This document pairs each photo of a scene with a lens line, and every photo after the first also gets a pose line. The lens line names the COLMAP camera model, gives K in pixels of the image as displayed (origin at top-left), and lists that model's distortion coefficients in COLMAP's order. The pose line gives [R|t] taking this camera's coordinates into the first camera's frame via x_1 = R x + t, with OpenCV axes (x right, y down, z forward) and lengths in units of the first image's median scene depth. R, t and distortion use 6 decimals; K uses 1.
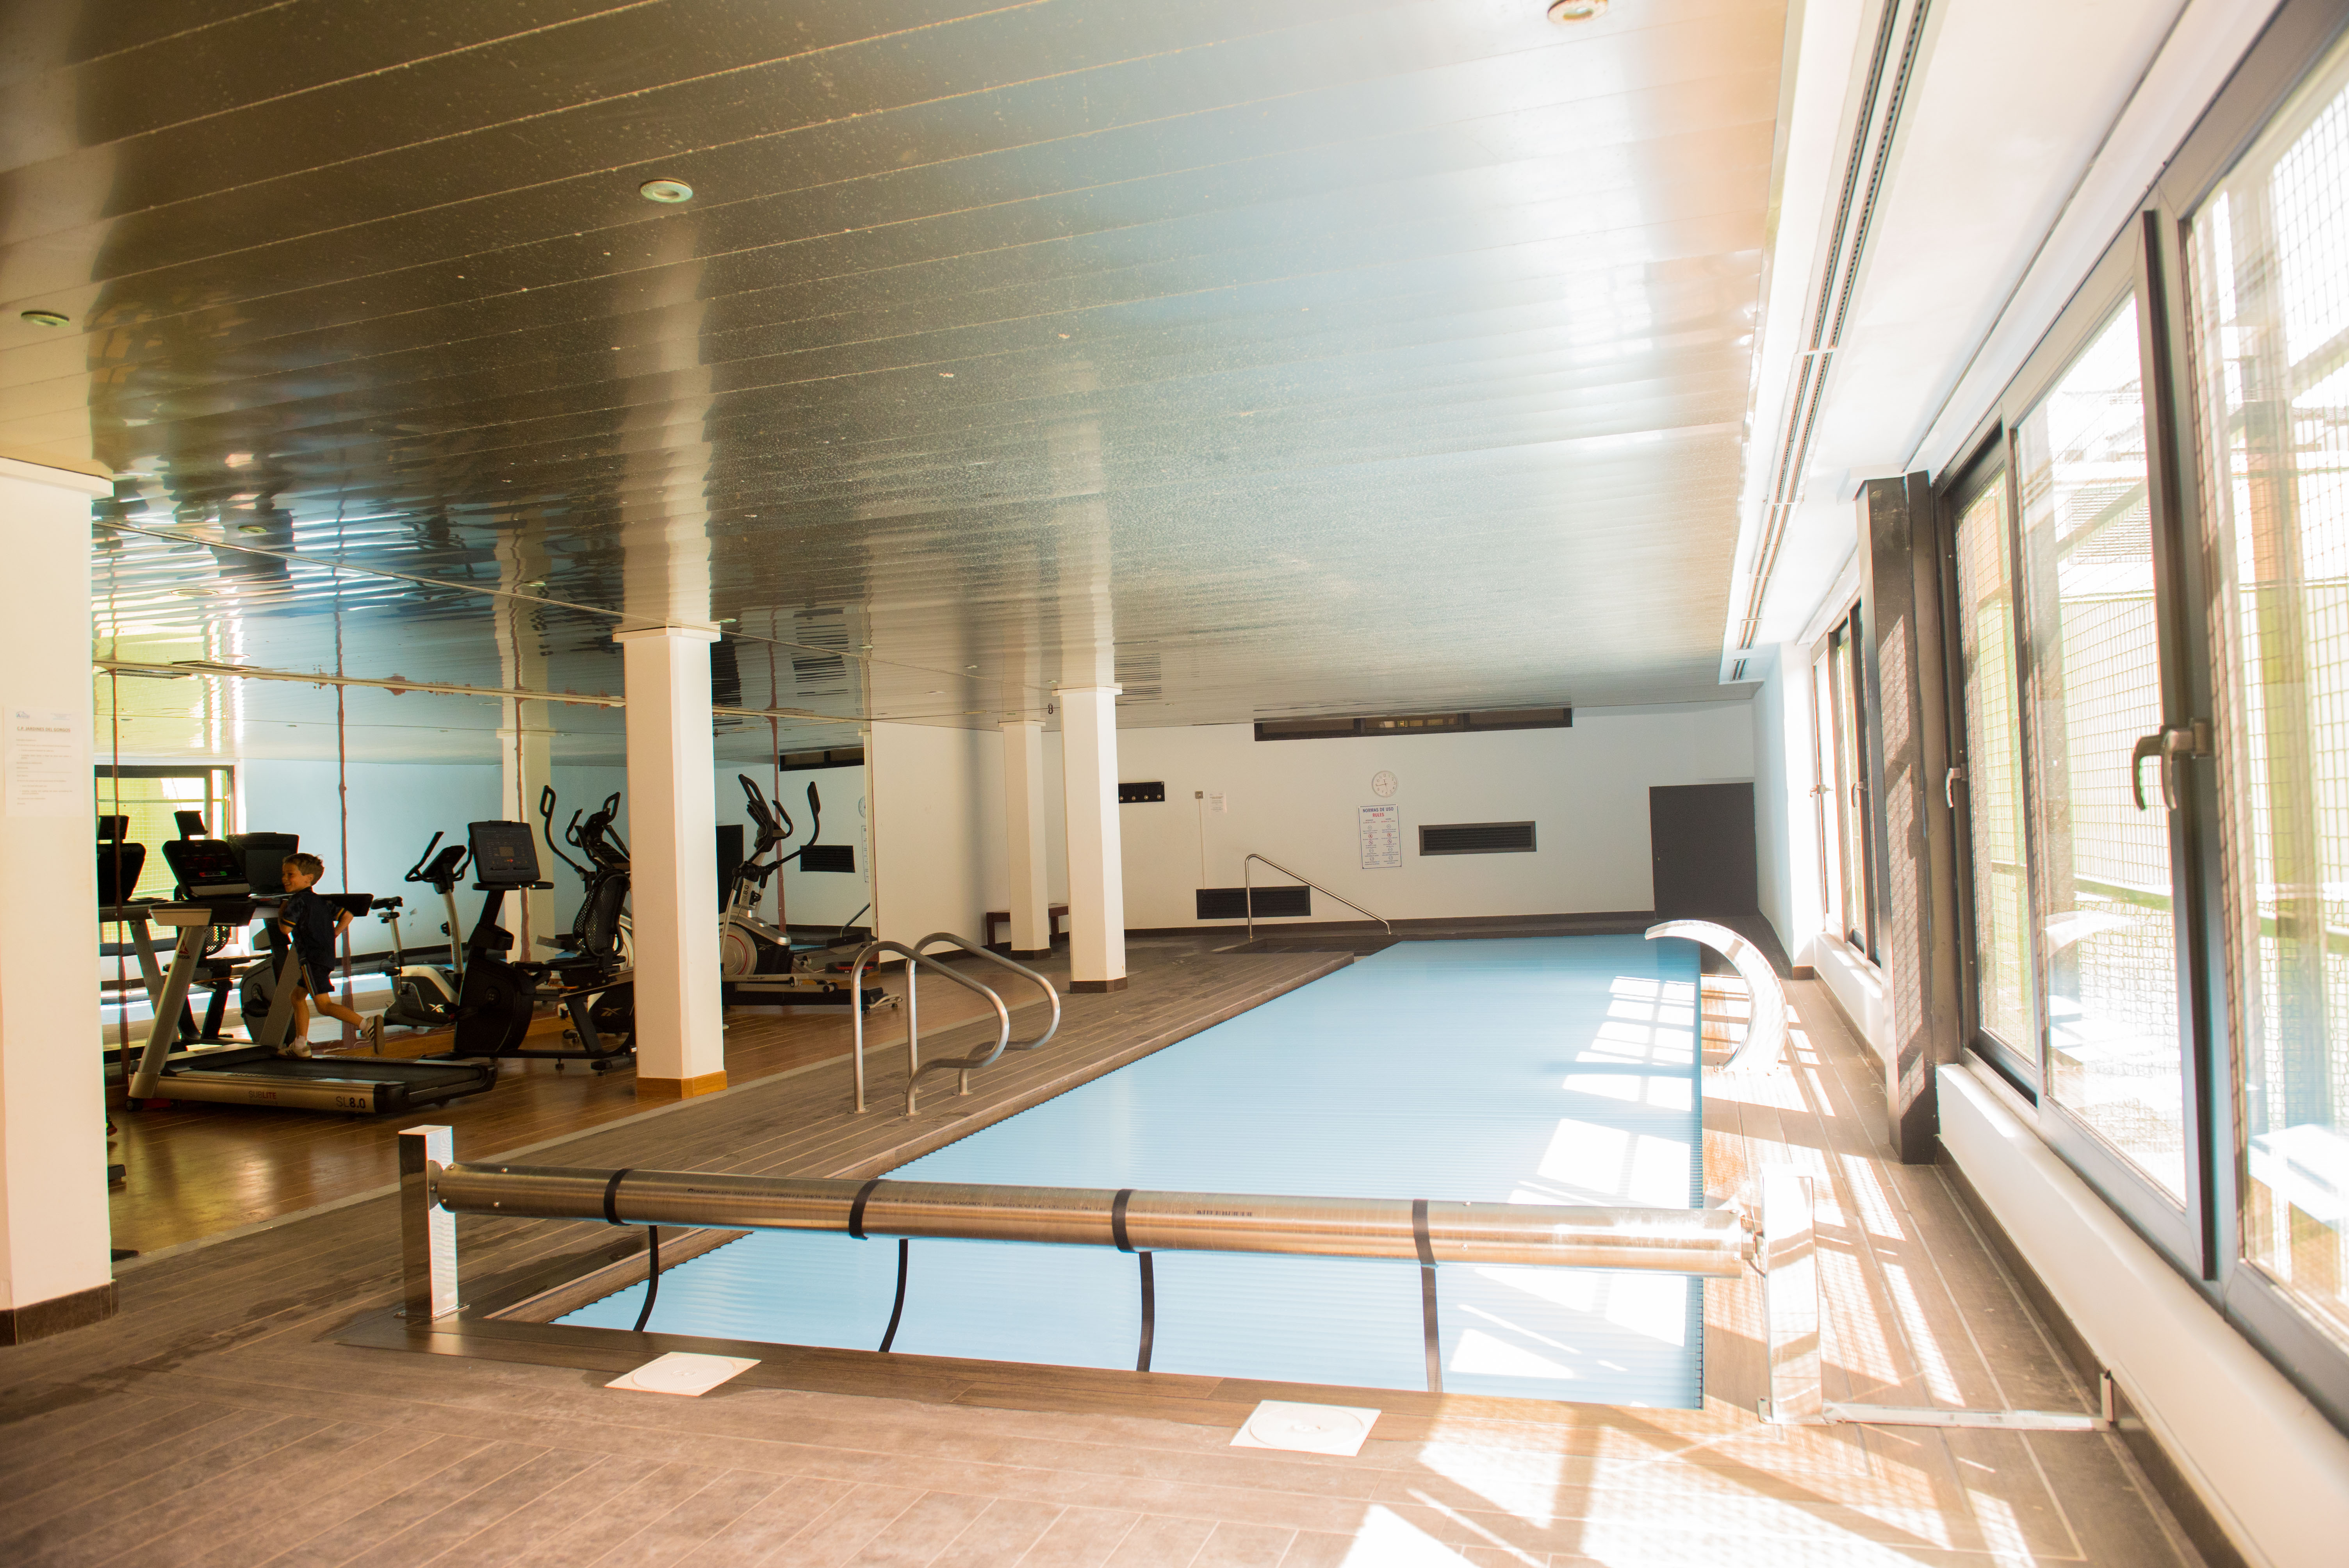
lens RADIAL K [[1635.8, 0, 1174.5], [0, 1635.8, 784.0], [0, 0, 1]] dist [-0.057420, -0.000043]
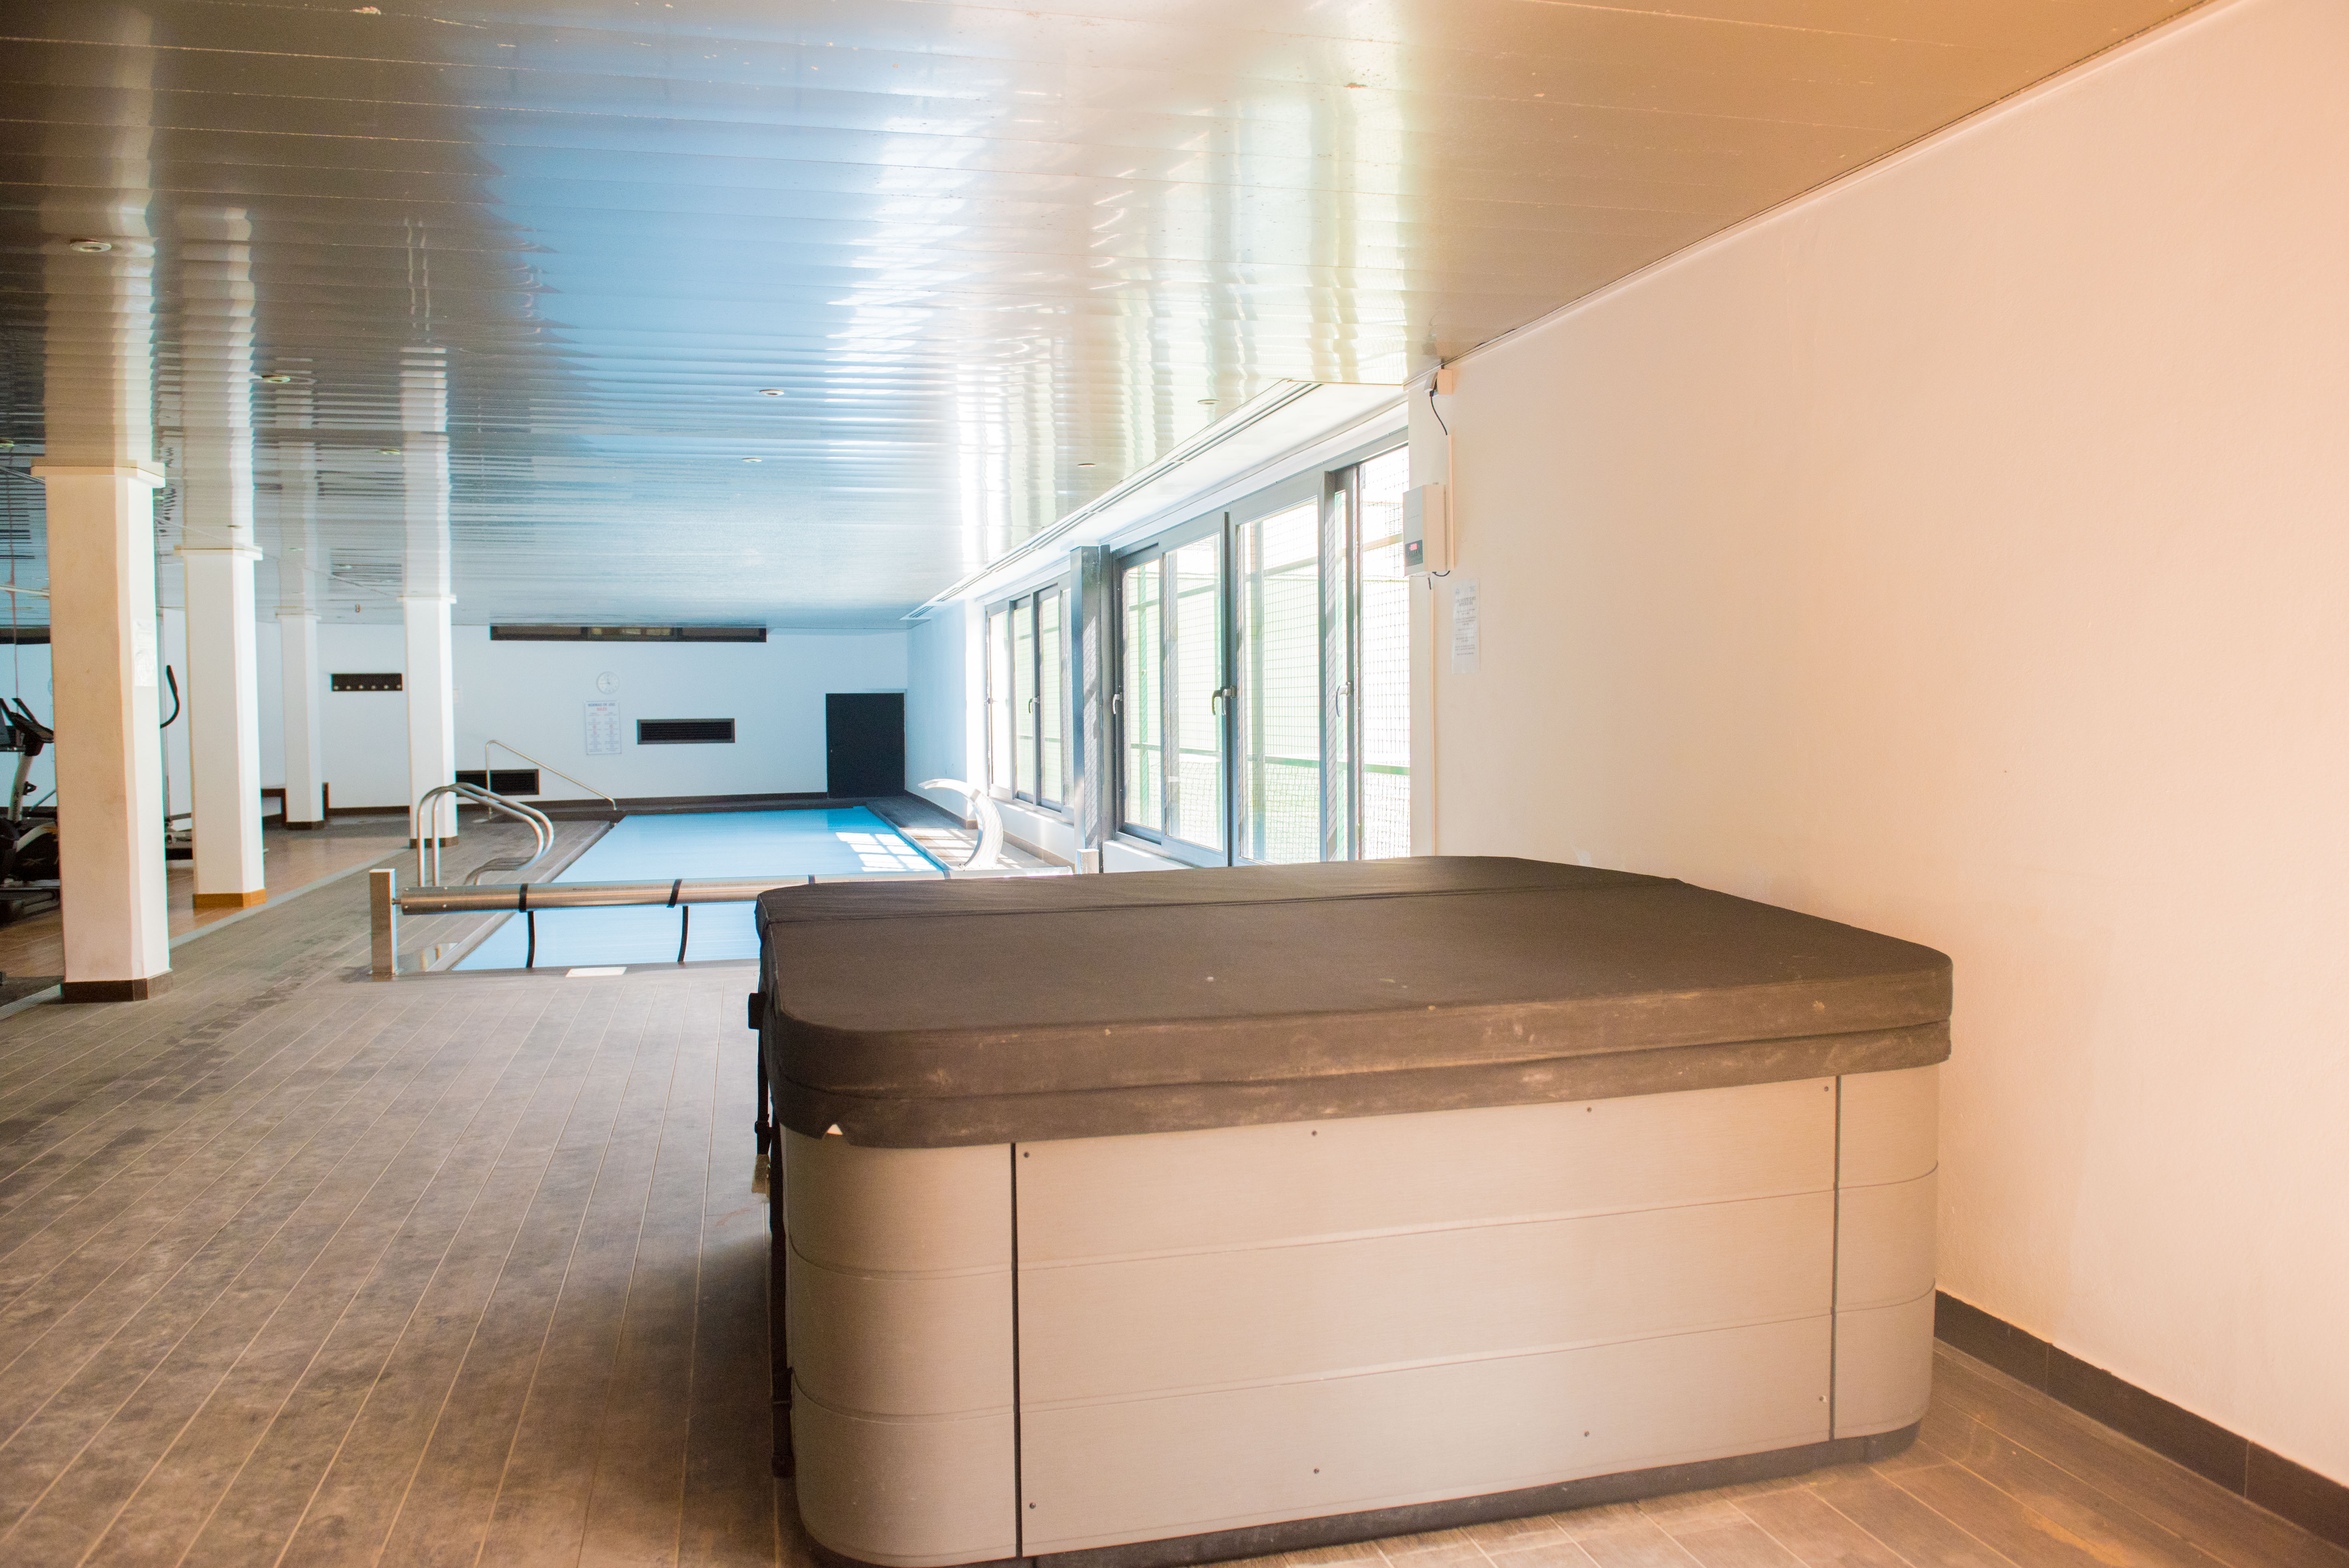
lens RADIAL K [[1678.3, 0, 1174.5], [0, 1678.3, 784.0], [0, 0, 1]] dist [-0.049620, 0.002468]
pose [[0.845683, 0.006641, 0.533644, -0.377788], [-0.037850, 0.998151, 0.047561, -0.000299], [-0.532342, -0.060420, 0.844371, -0.538526]]
